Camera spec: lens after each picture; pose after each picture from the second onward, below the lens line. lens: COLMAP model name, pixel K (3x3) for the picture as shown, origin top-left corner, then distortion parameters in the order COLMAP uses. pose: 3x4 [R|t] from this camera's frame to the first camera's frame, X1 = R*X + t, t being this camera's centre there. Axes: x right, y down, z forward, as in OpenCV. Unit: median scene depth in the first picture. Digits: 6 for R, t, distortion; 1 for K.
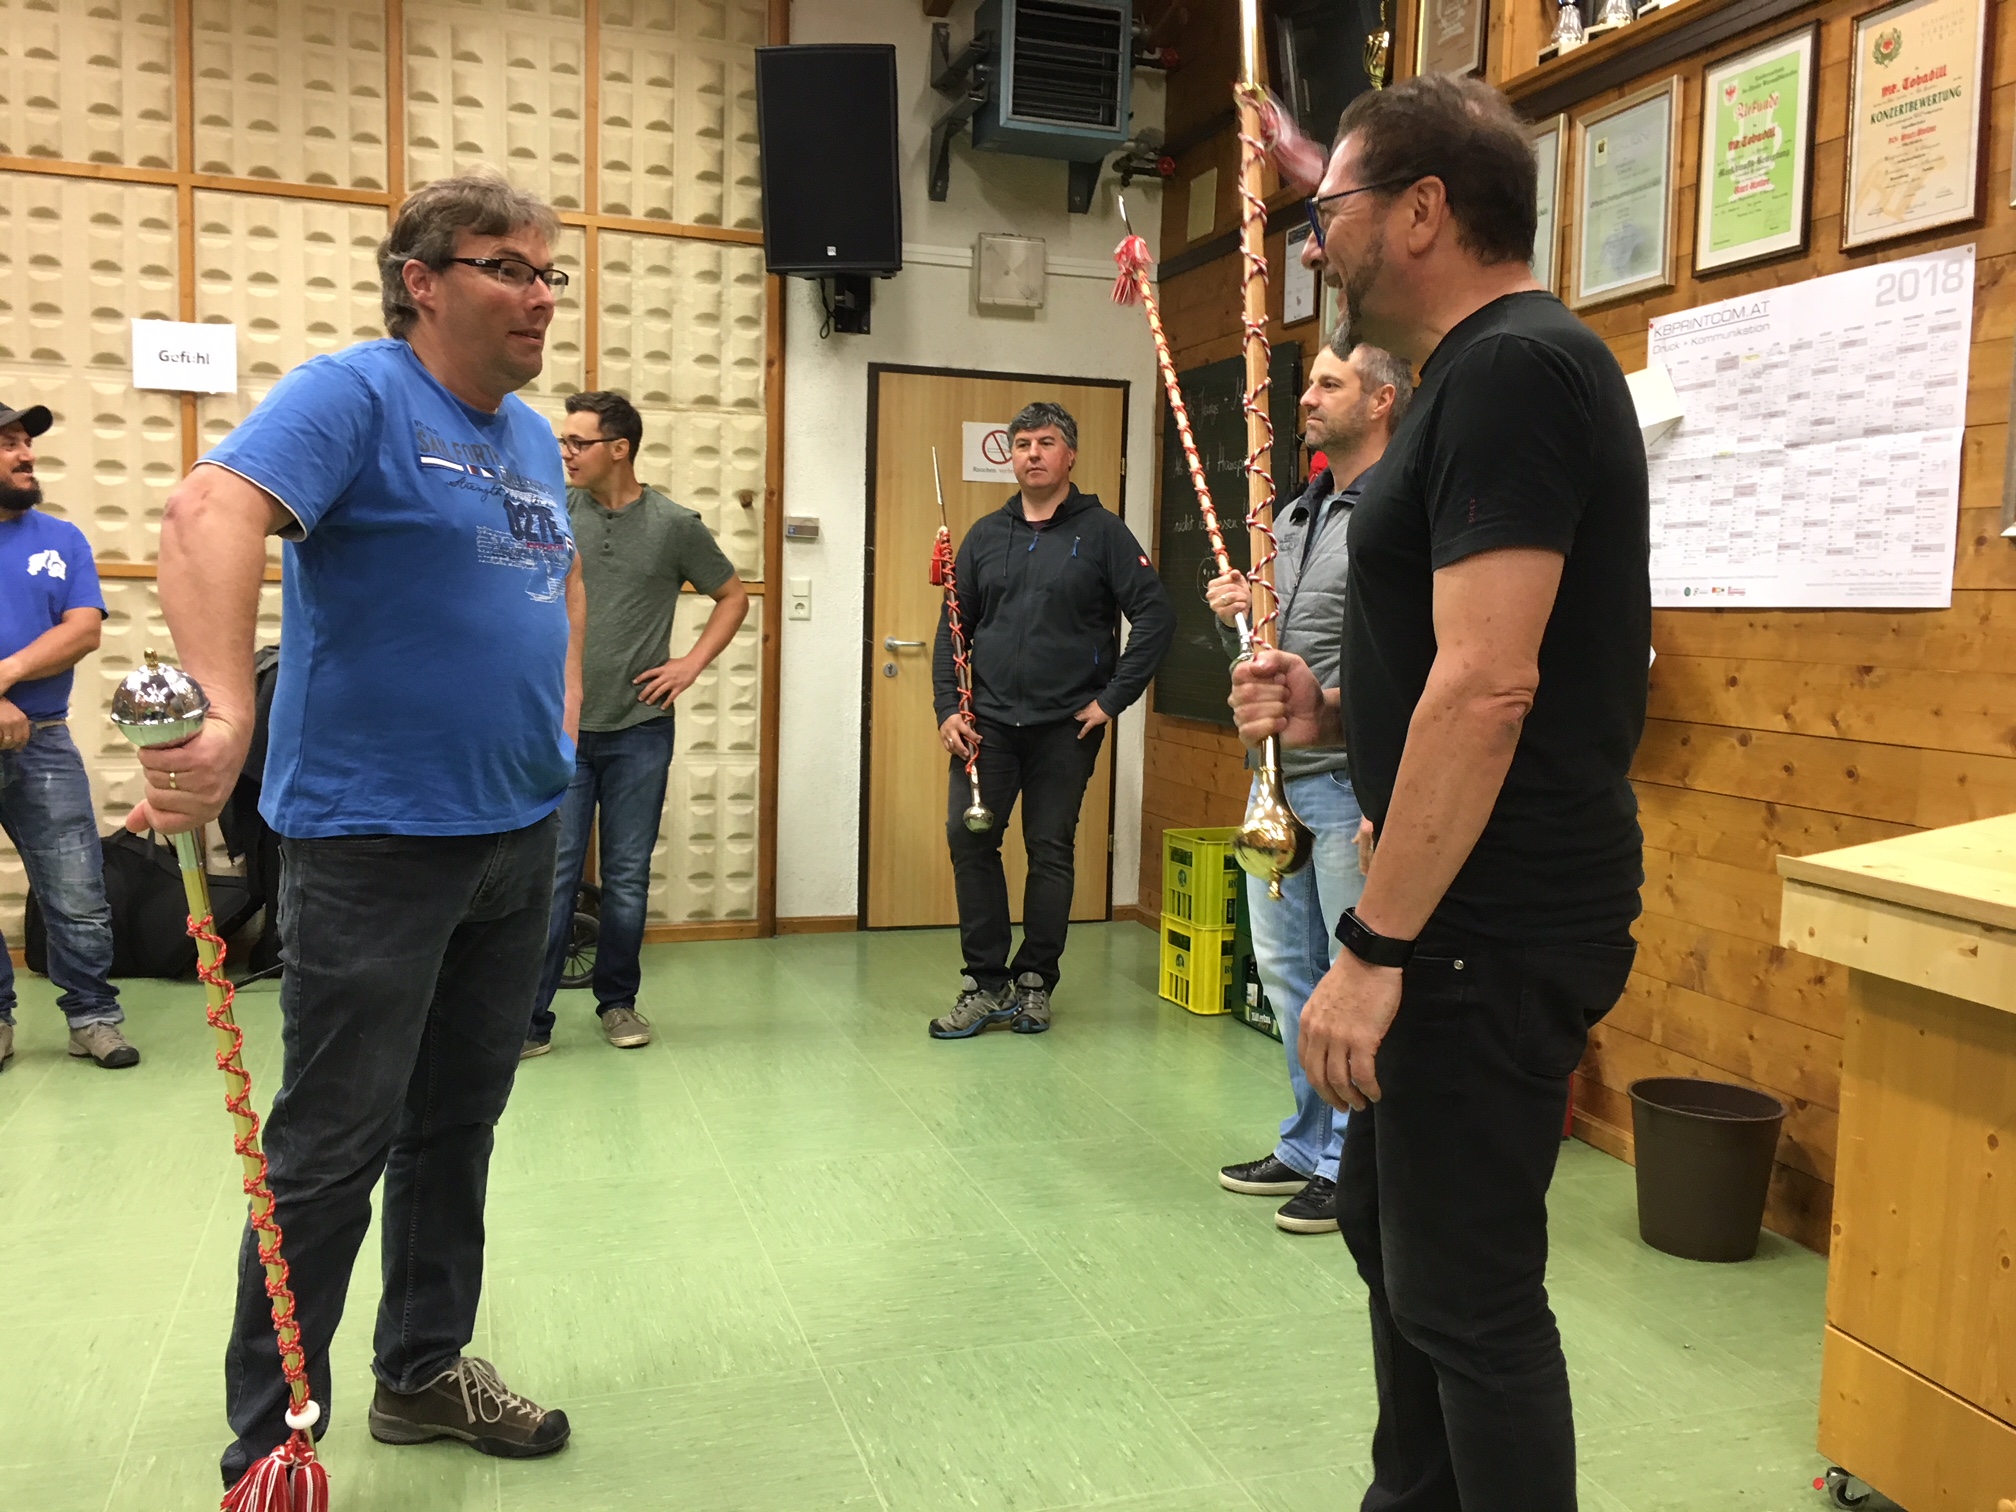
lens RADIAL K [[1698.3, 0, 1004.8], [0, 1698.3, 752.1], [0, 0, 1]] dist [0.096546, -0.125166]
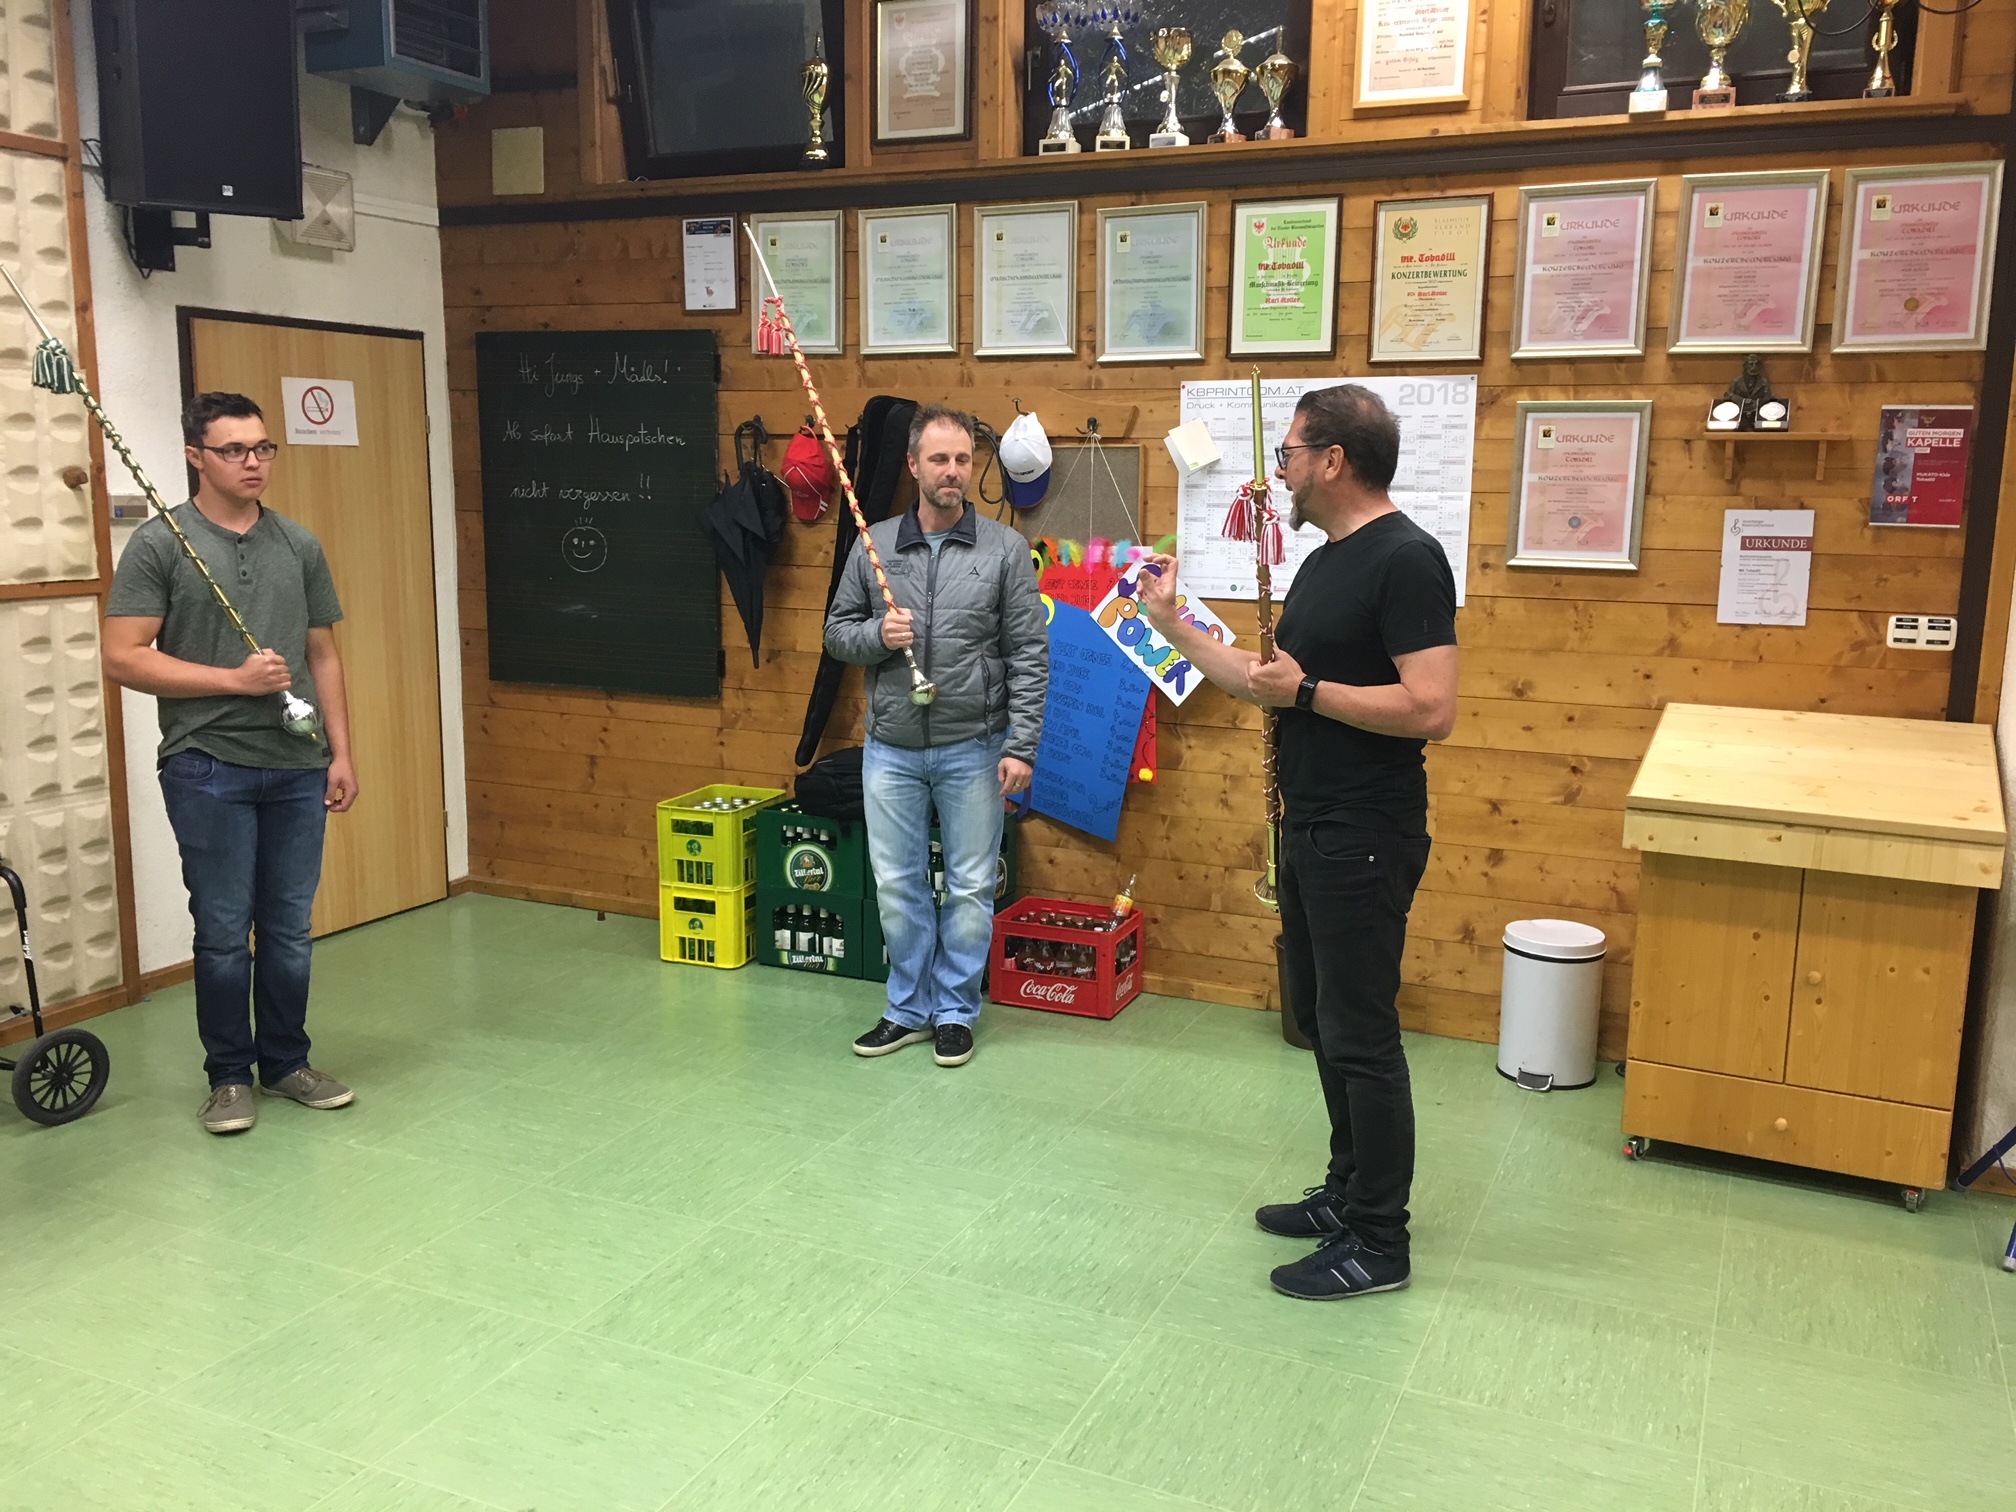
lens RADIAL K [[1698.3, 0, 1004.8], [0, 1698.3, 752.1], [0, 0, 1]] dist [0.096546, -0.125166]
pose [[0.681015, -0.140862, 0.718594, -0.504365], [0.070619, 0.989383, 0.127017, -0.103084], [-0.728856, -0.035754, 0.683732, 0.132383]]
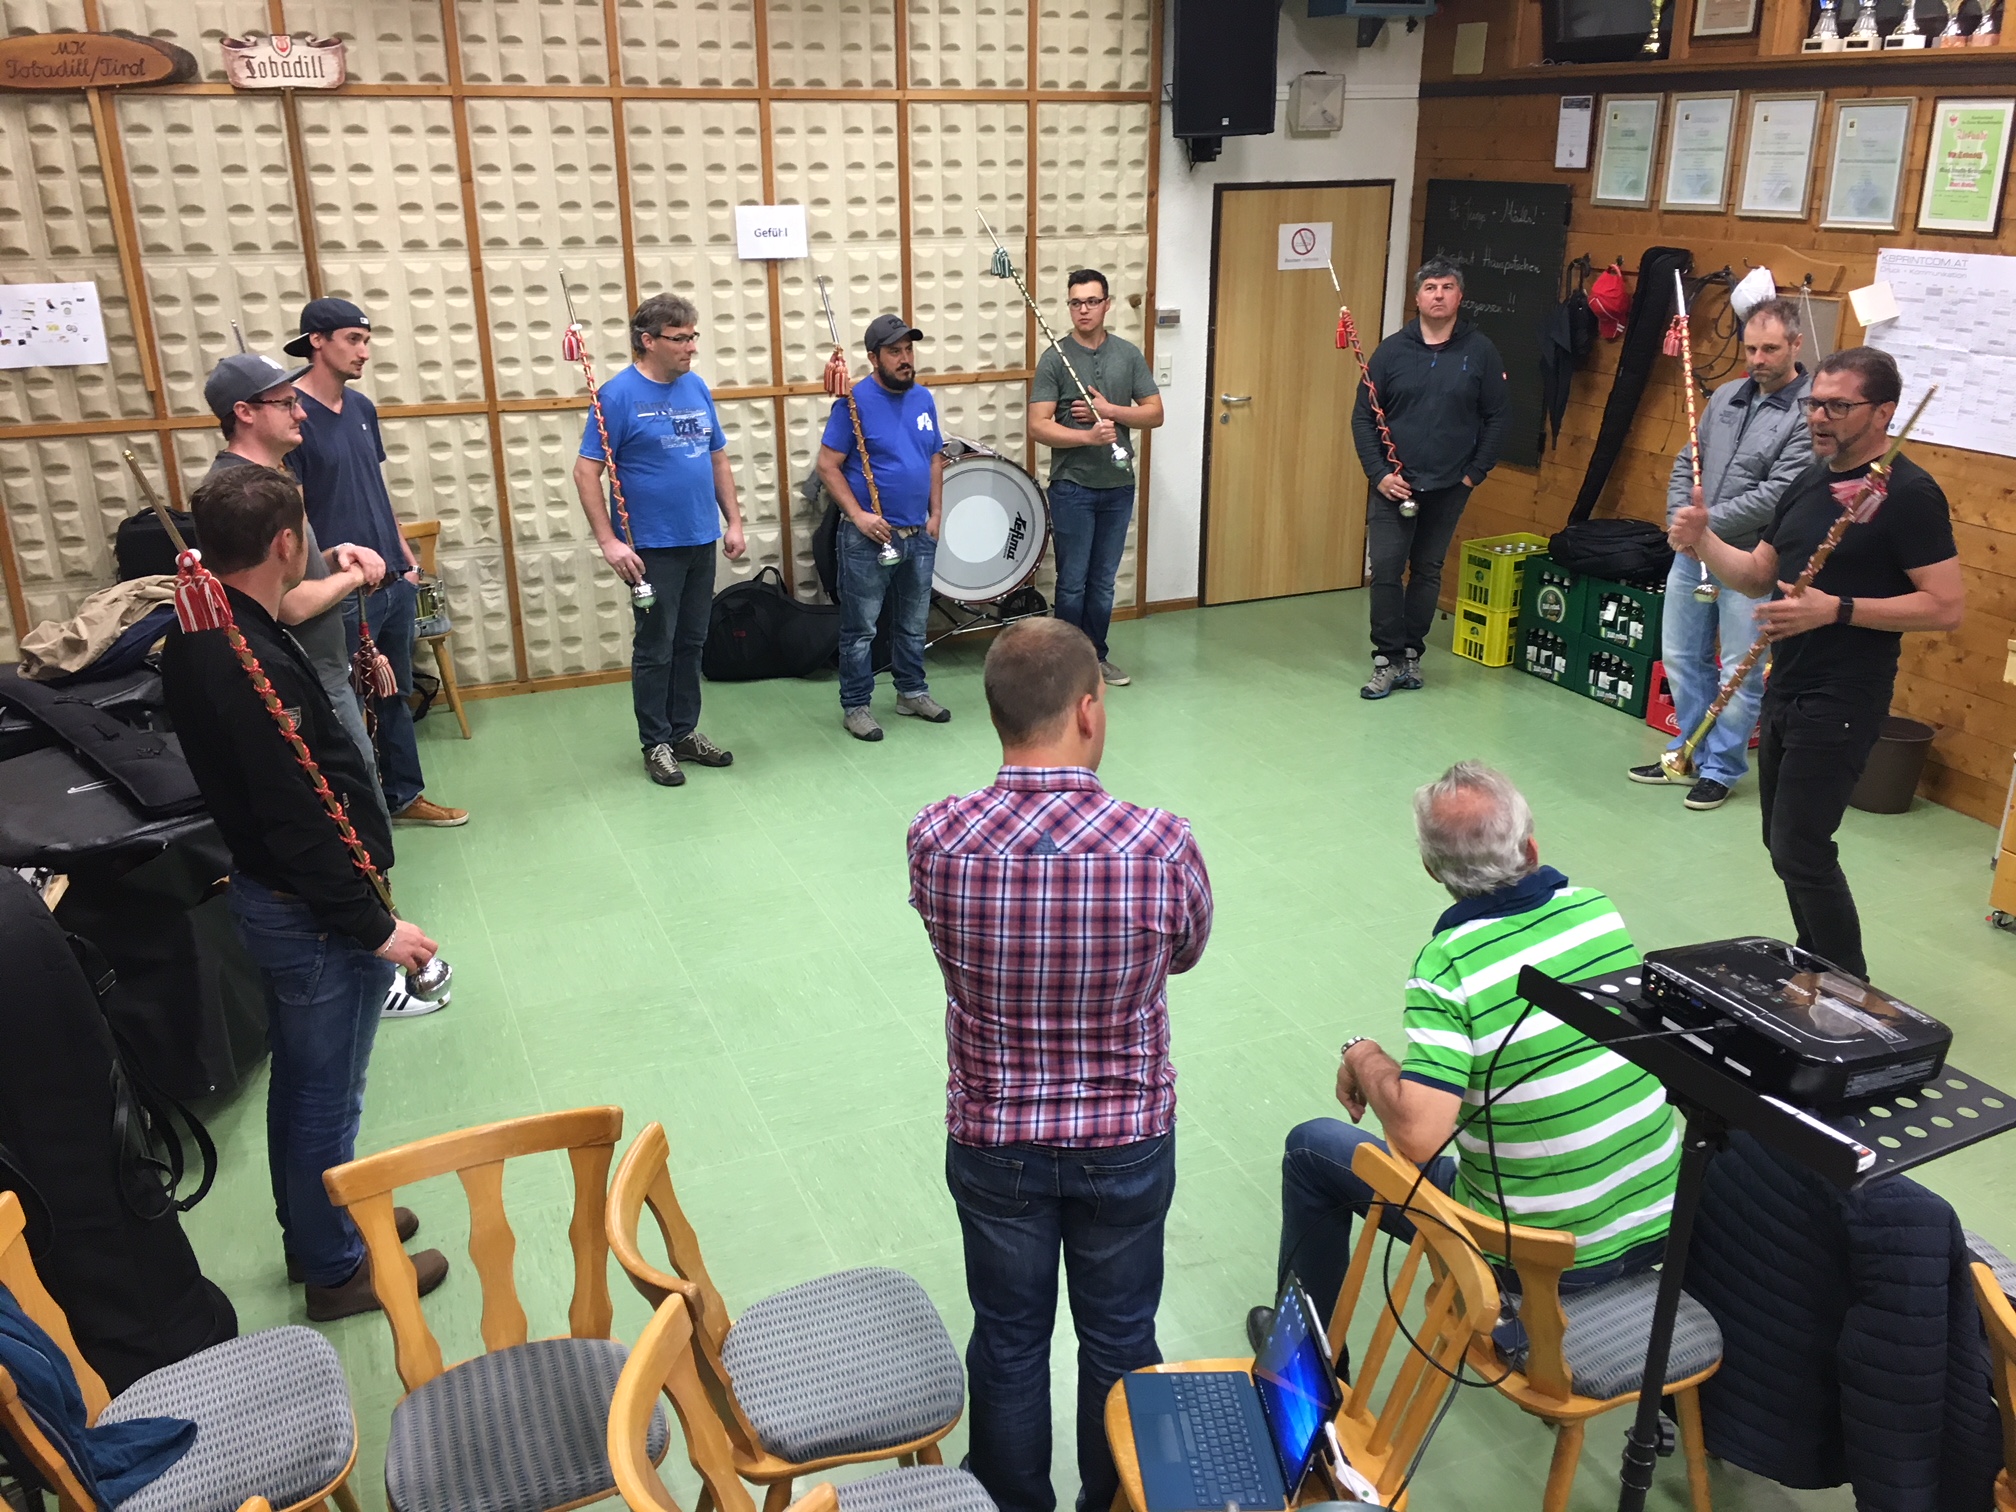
lens RADIAL K [[1691.7, 0, 1010.0], [0, 1691.7, 745.8], [0, 0, 1]] dist [0.089804, -0.101767]
pose [[0.995915, -0.058529, 0.068758, -0.402043], [0.038830, 0.965077, 0.259074, -0.178784], [-0.081520, -0.255346, 0.963407, -0.420856]]
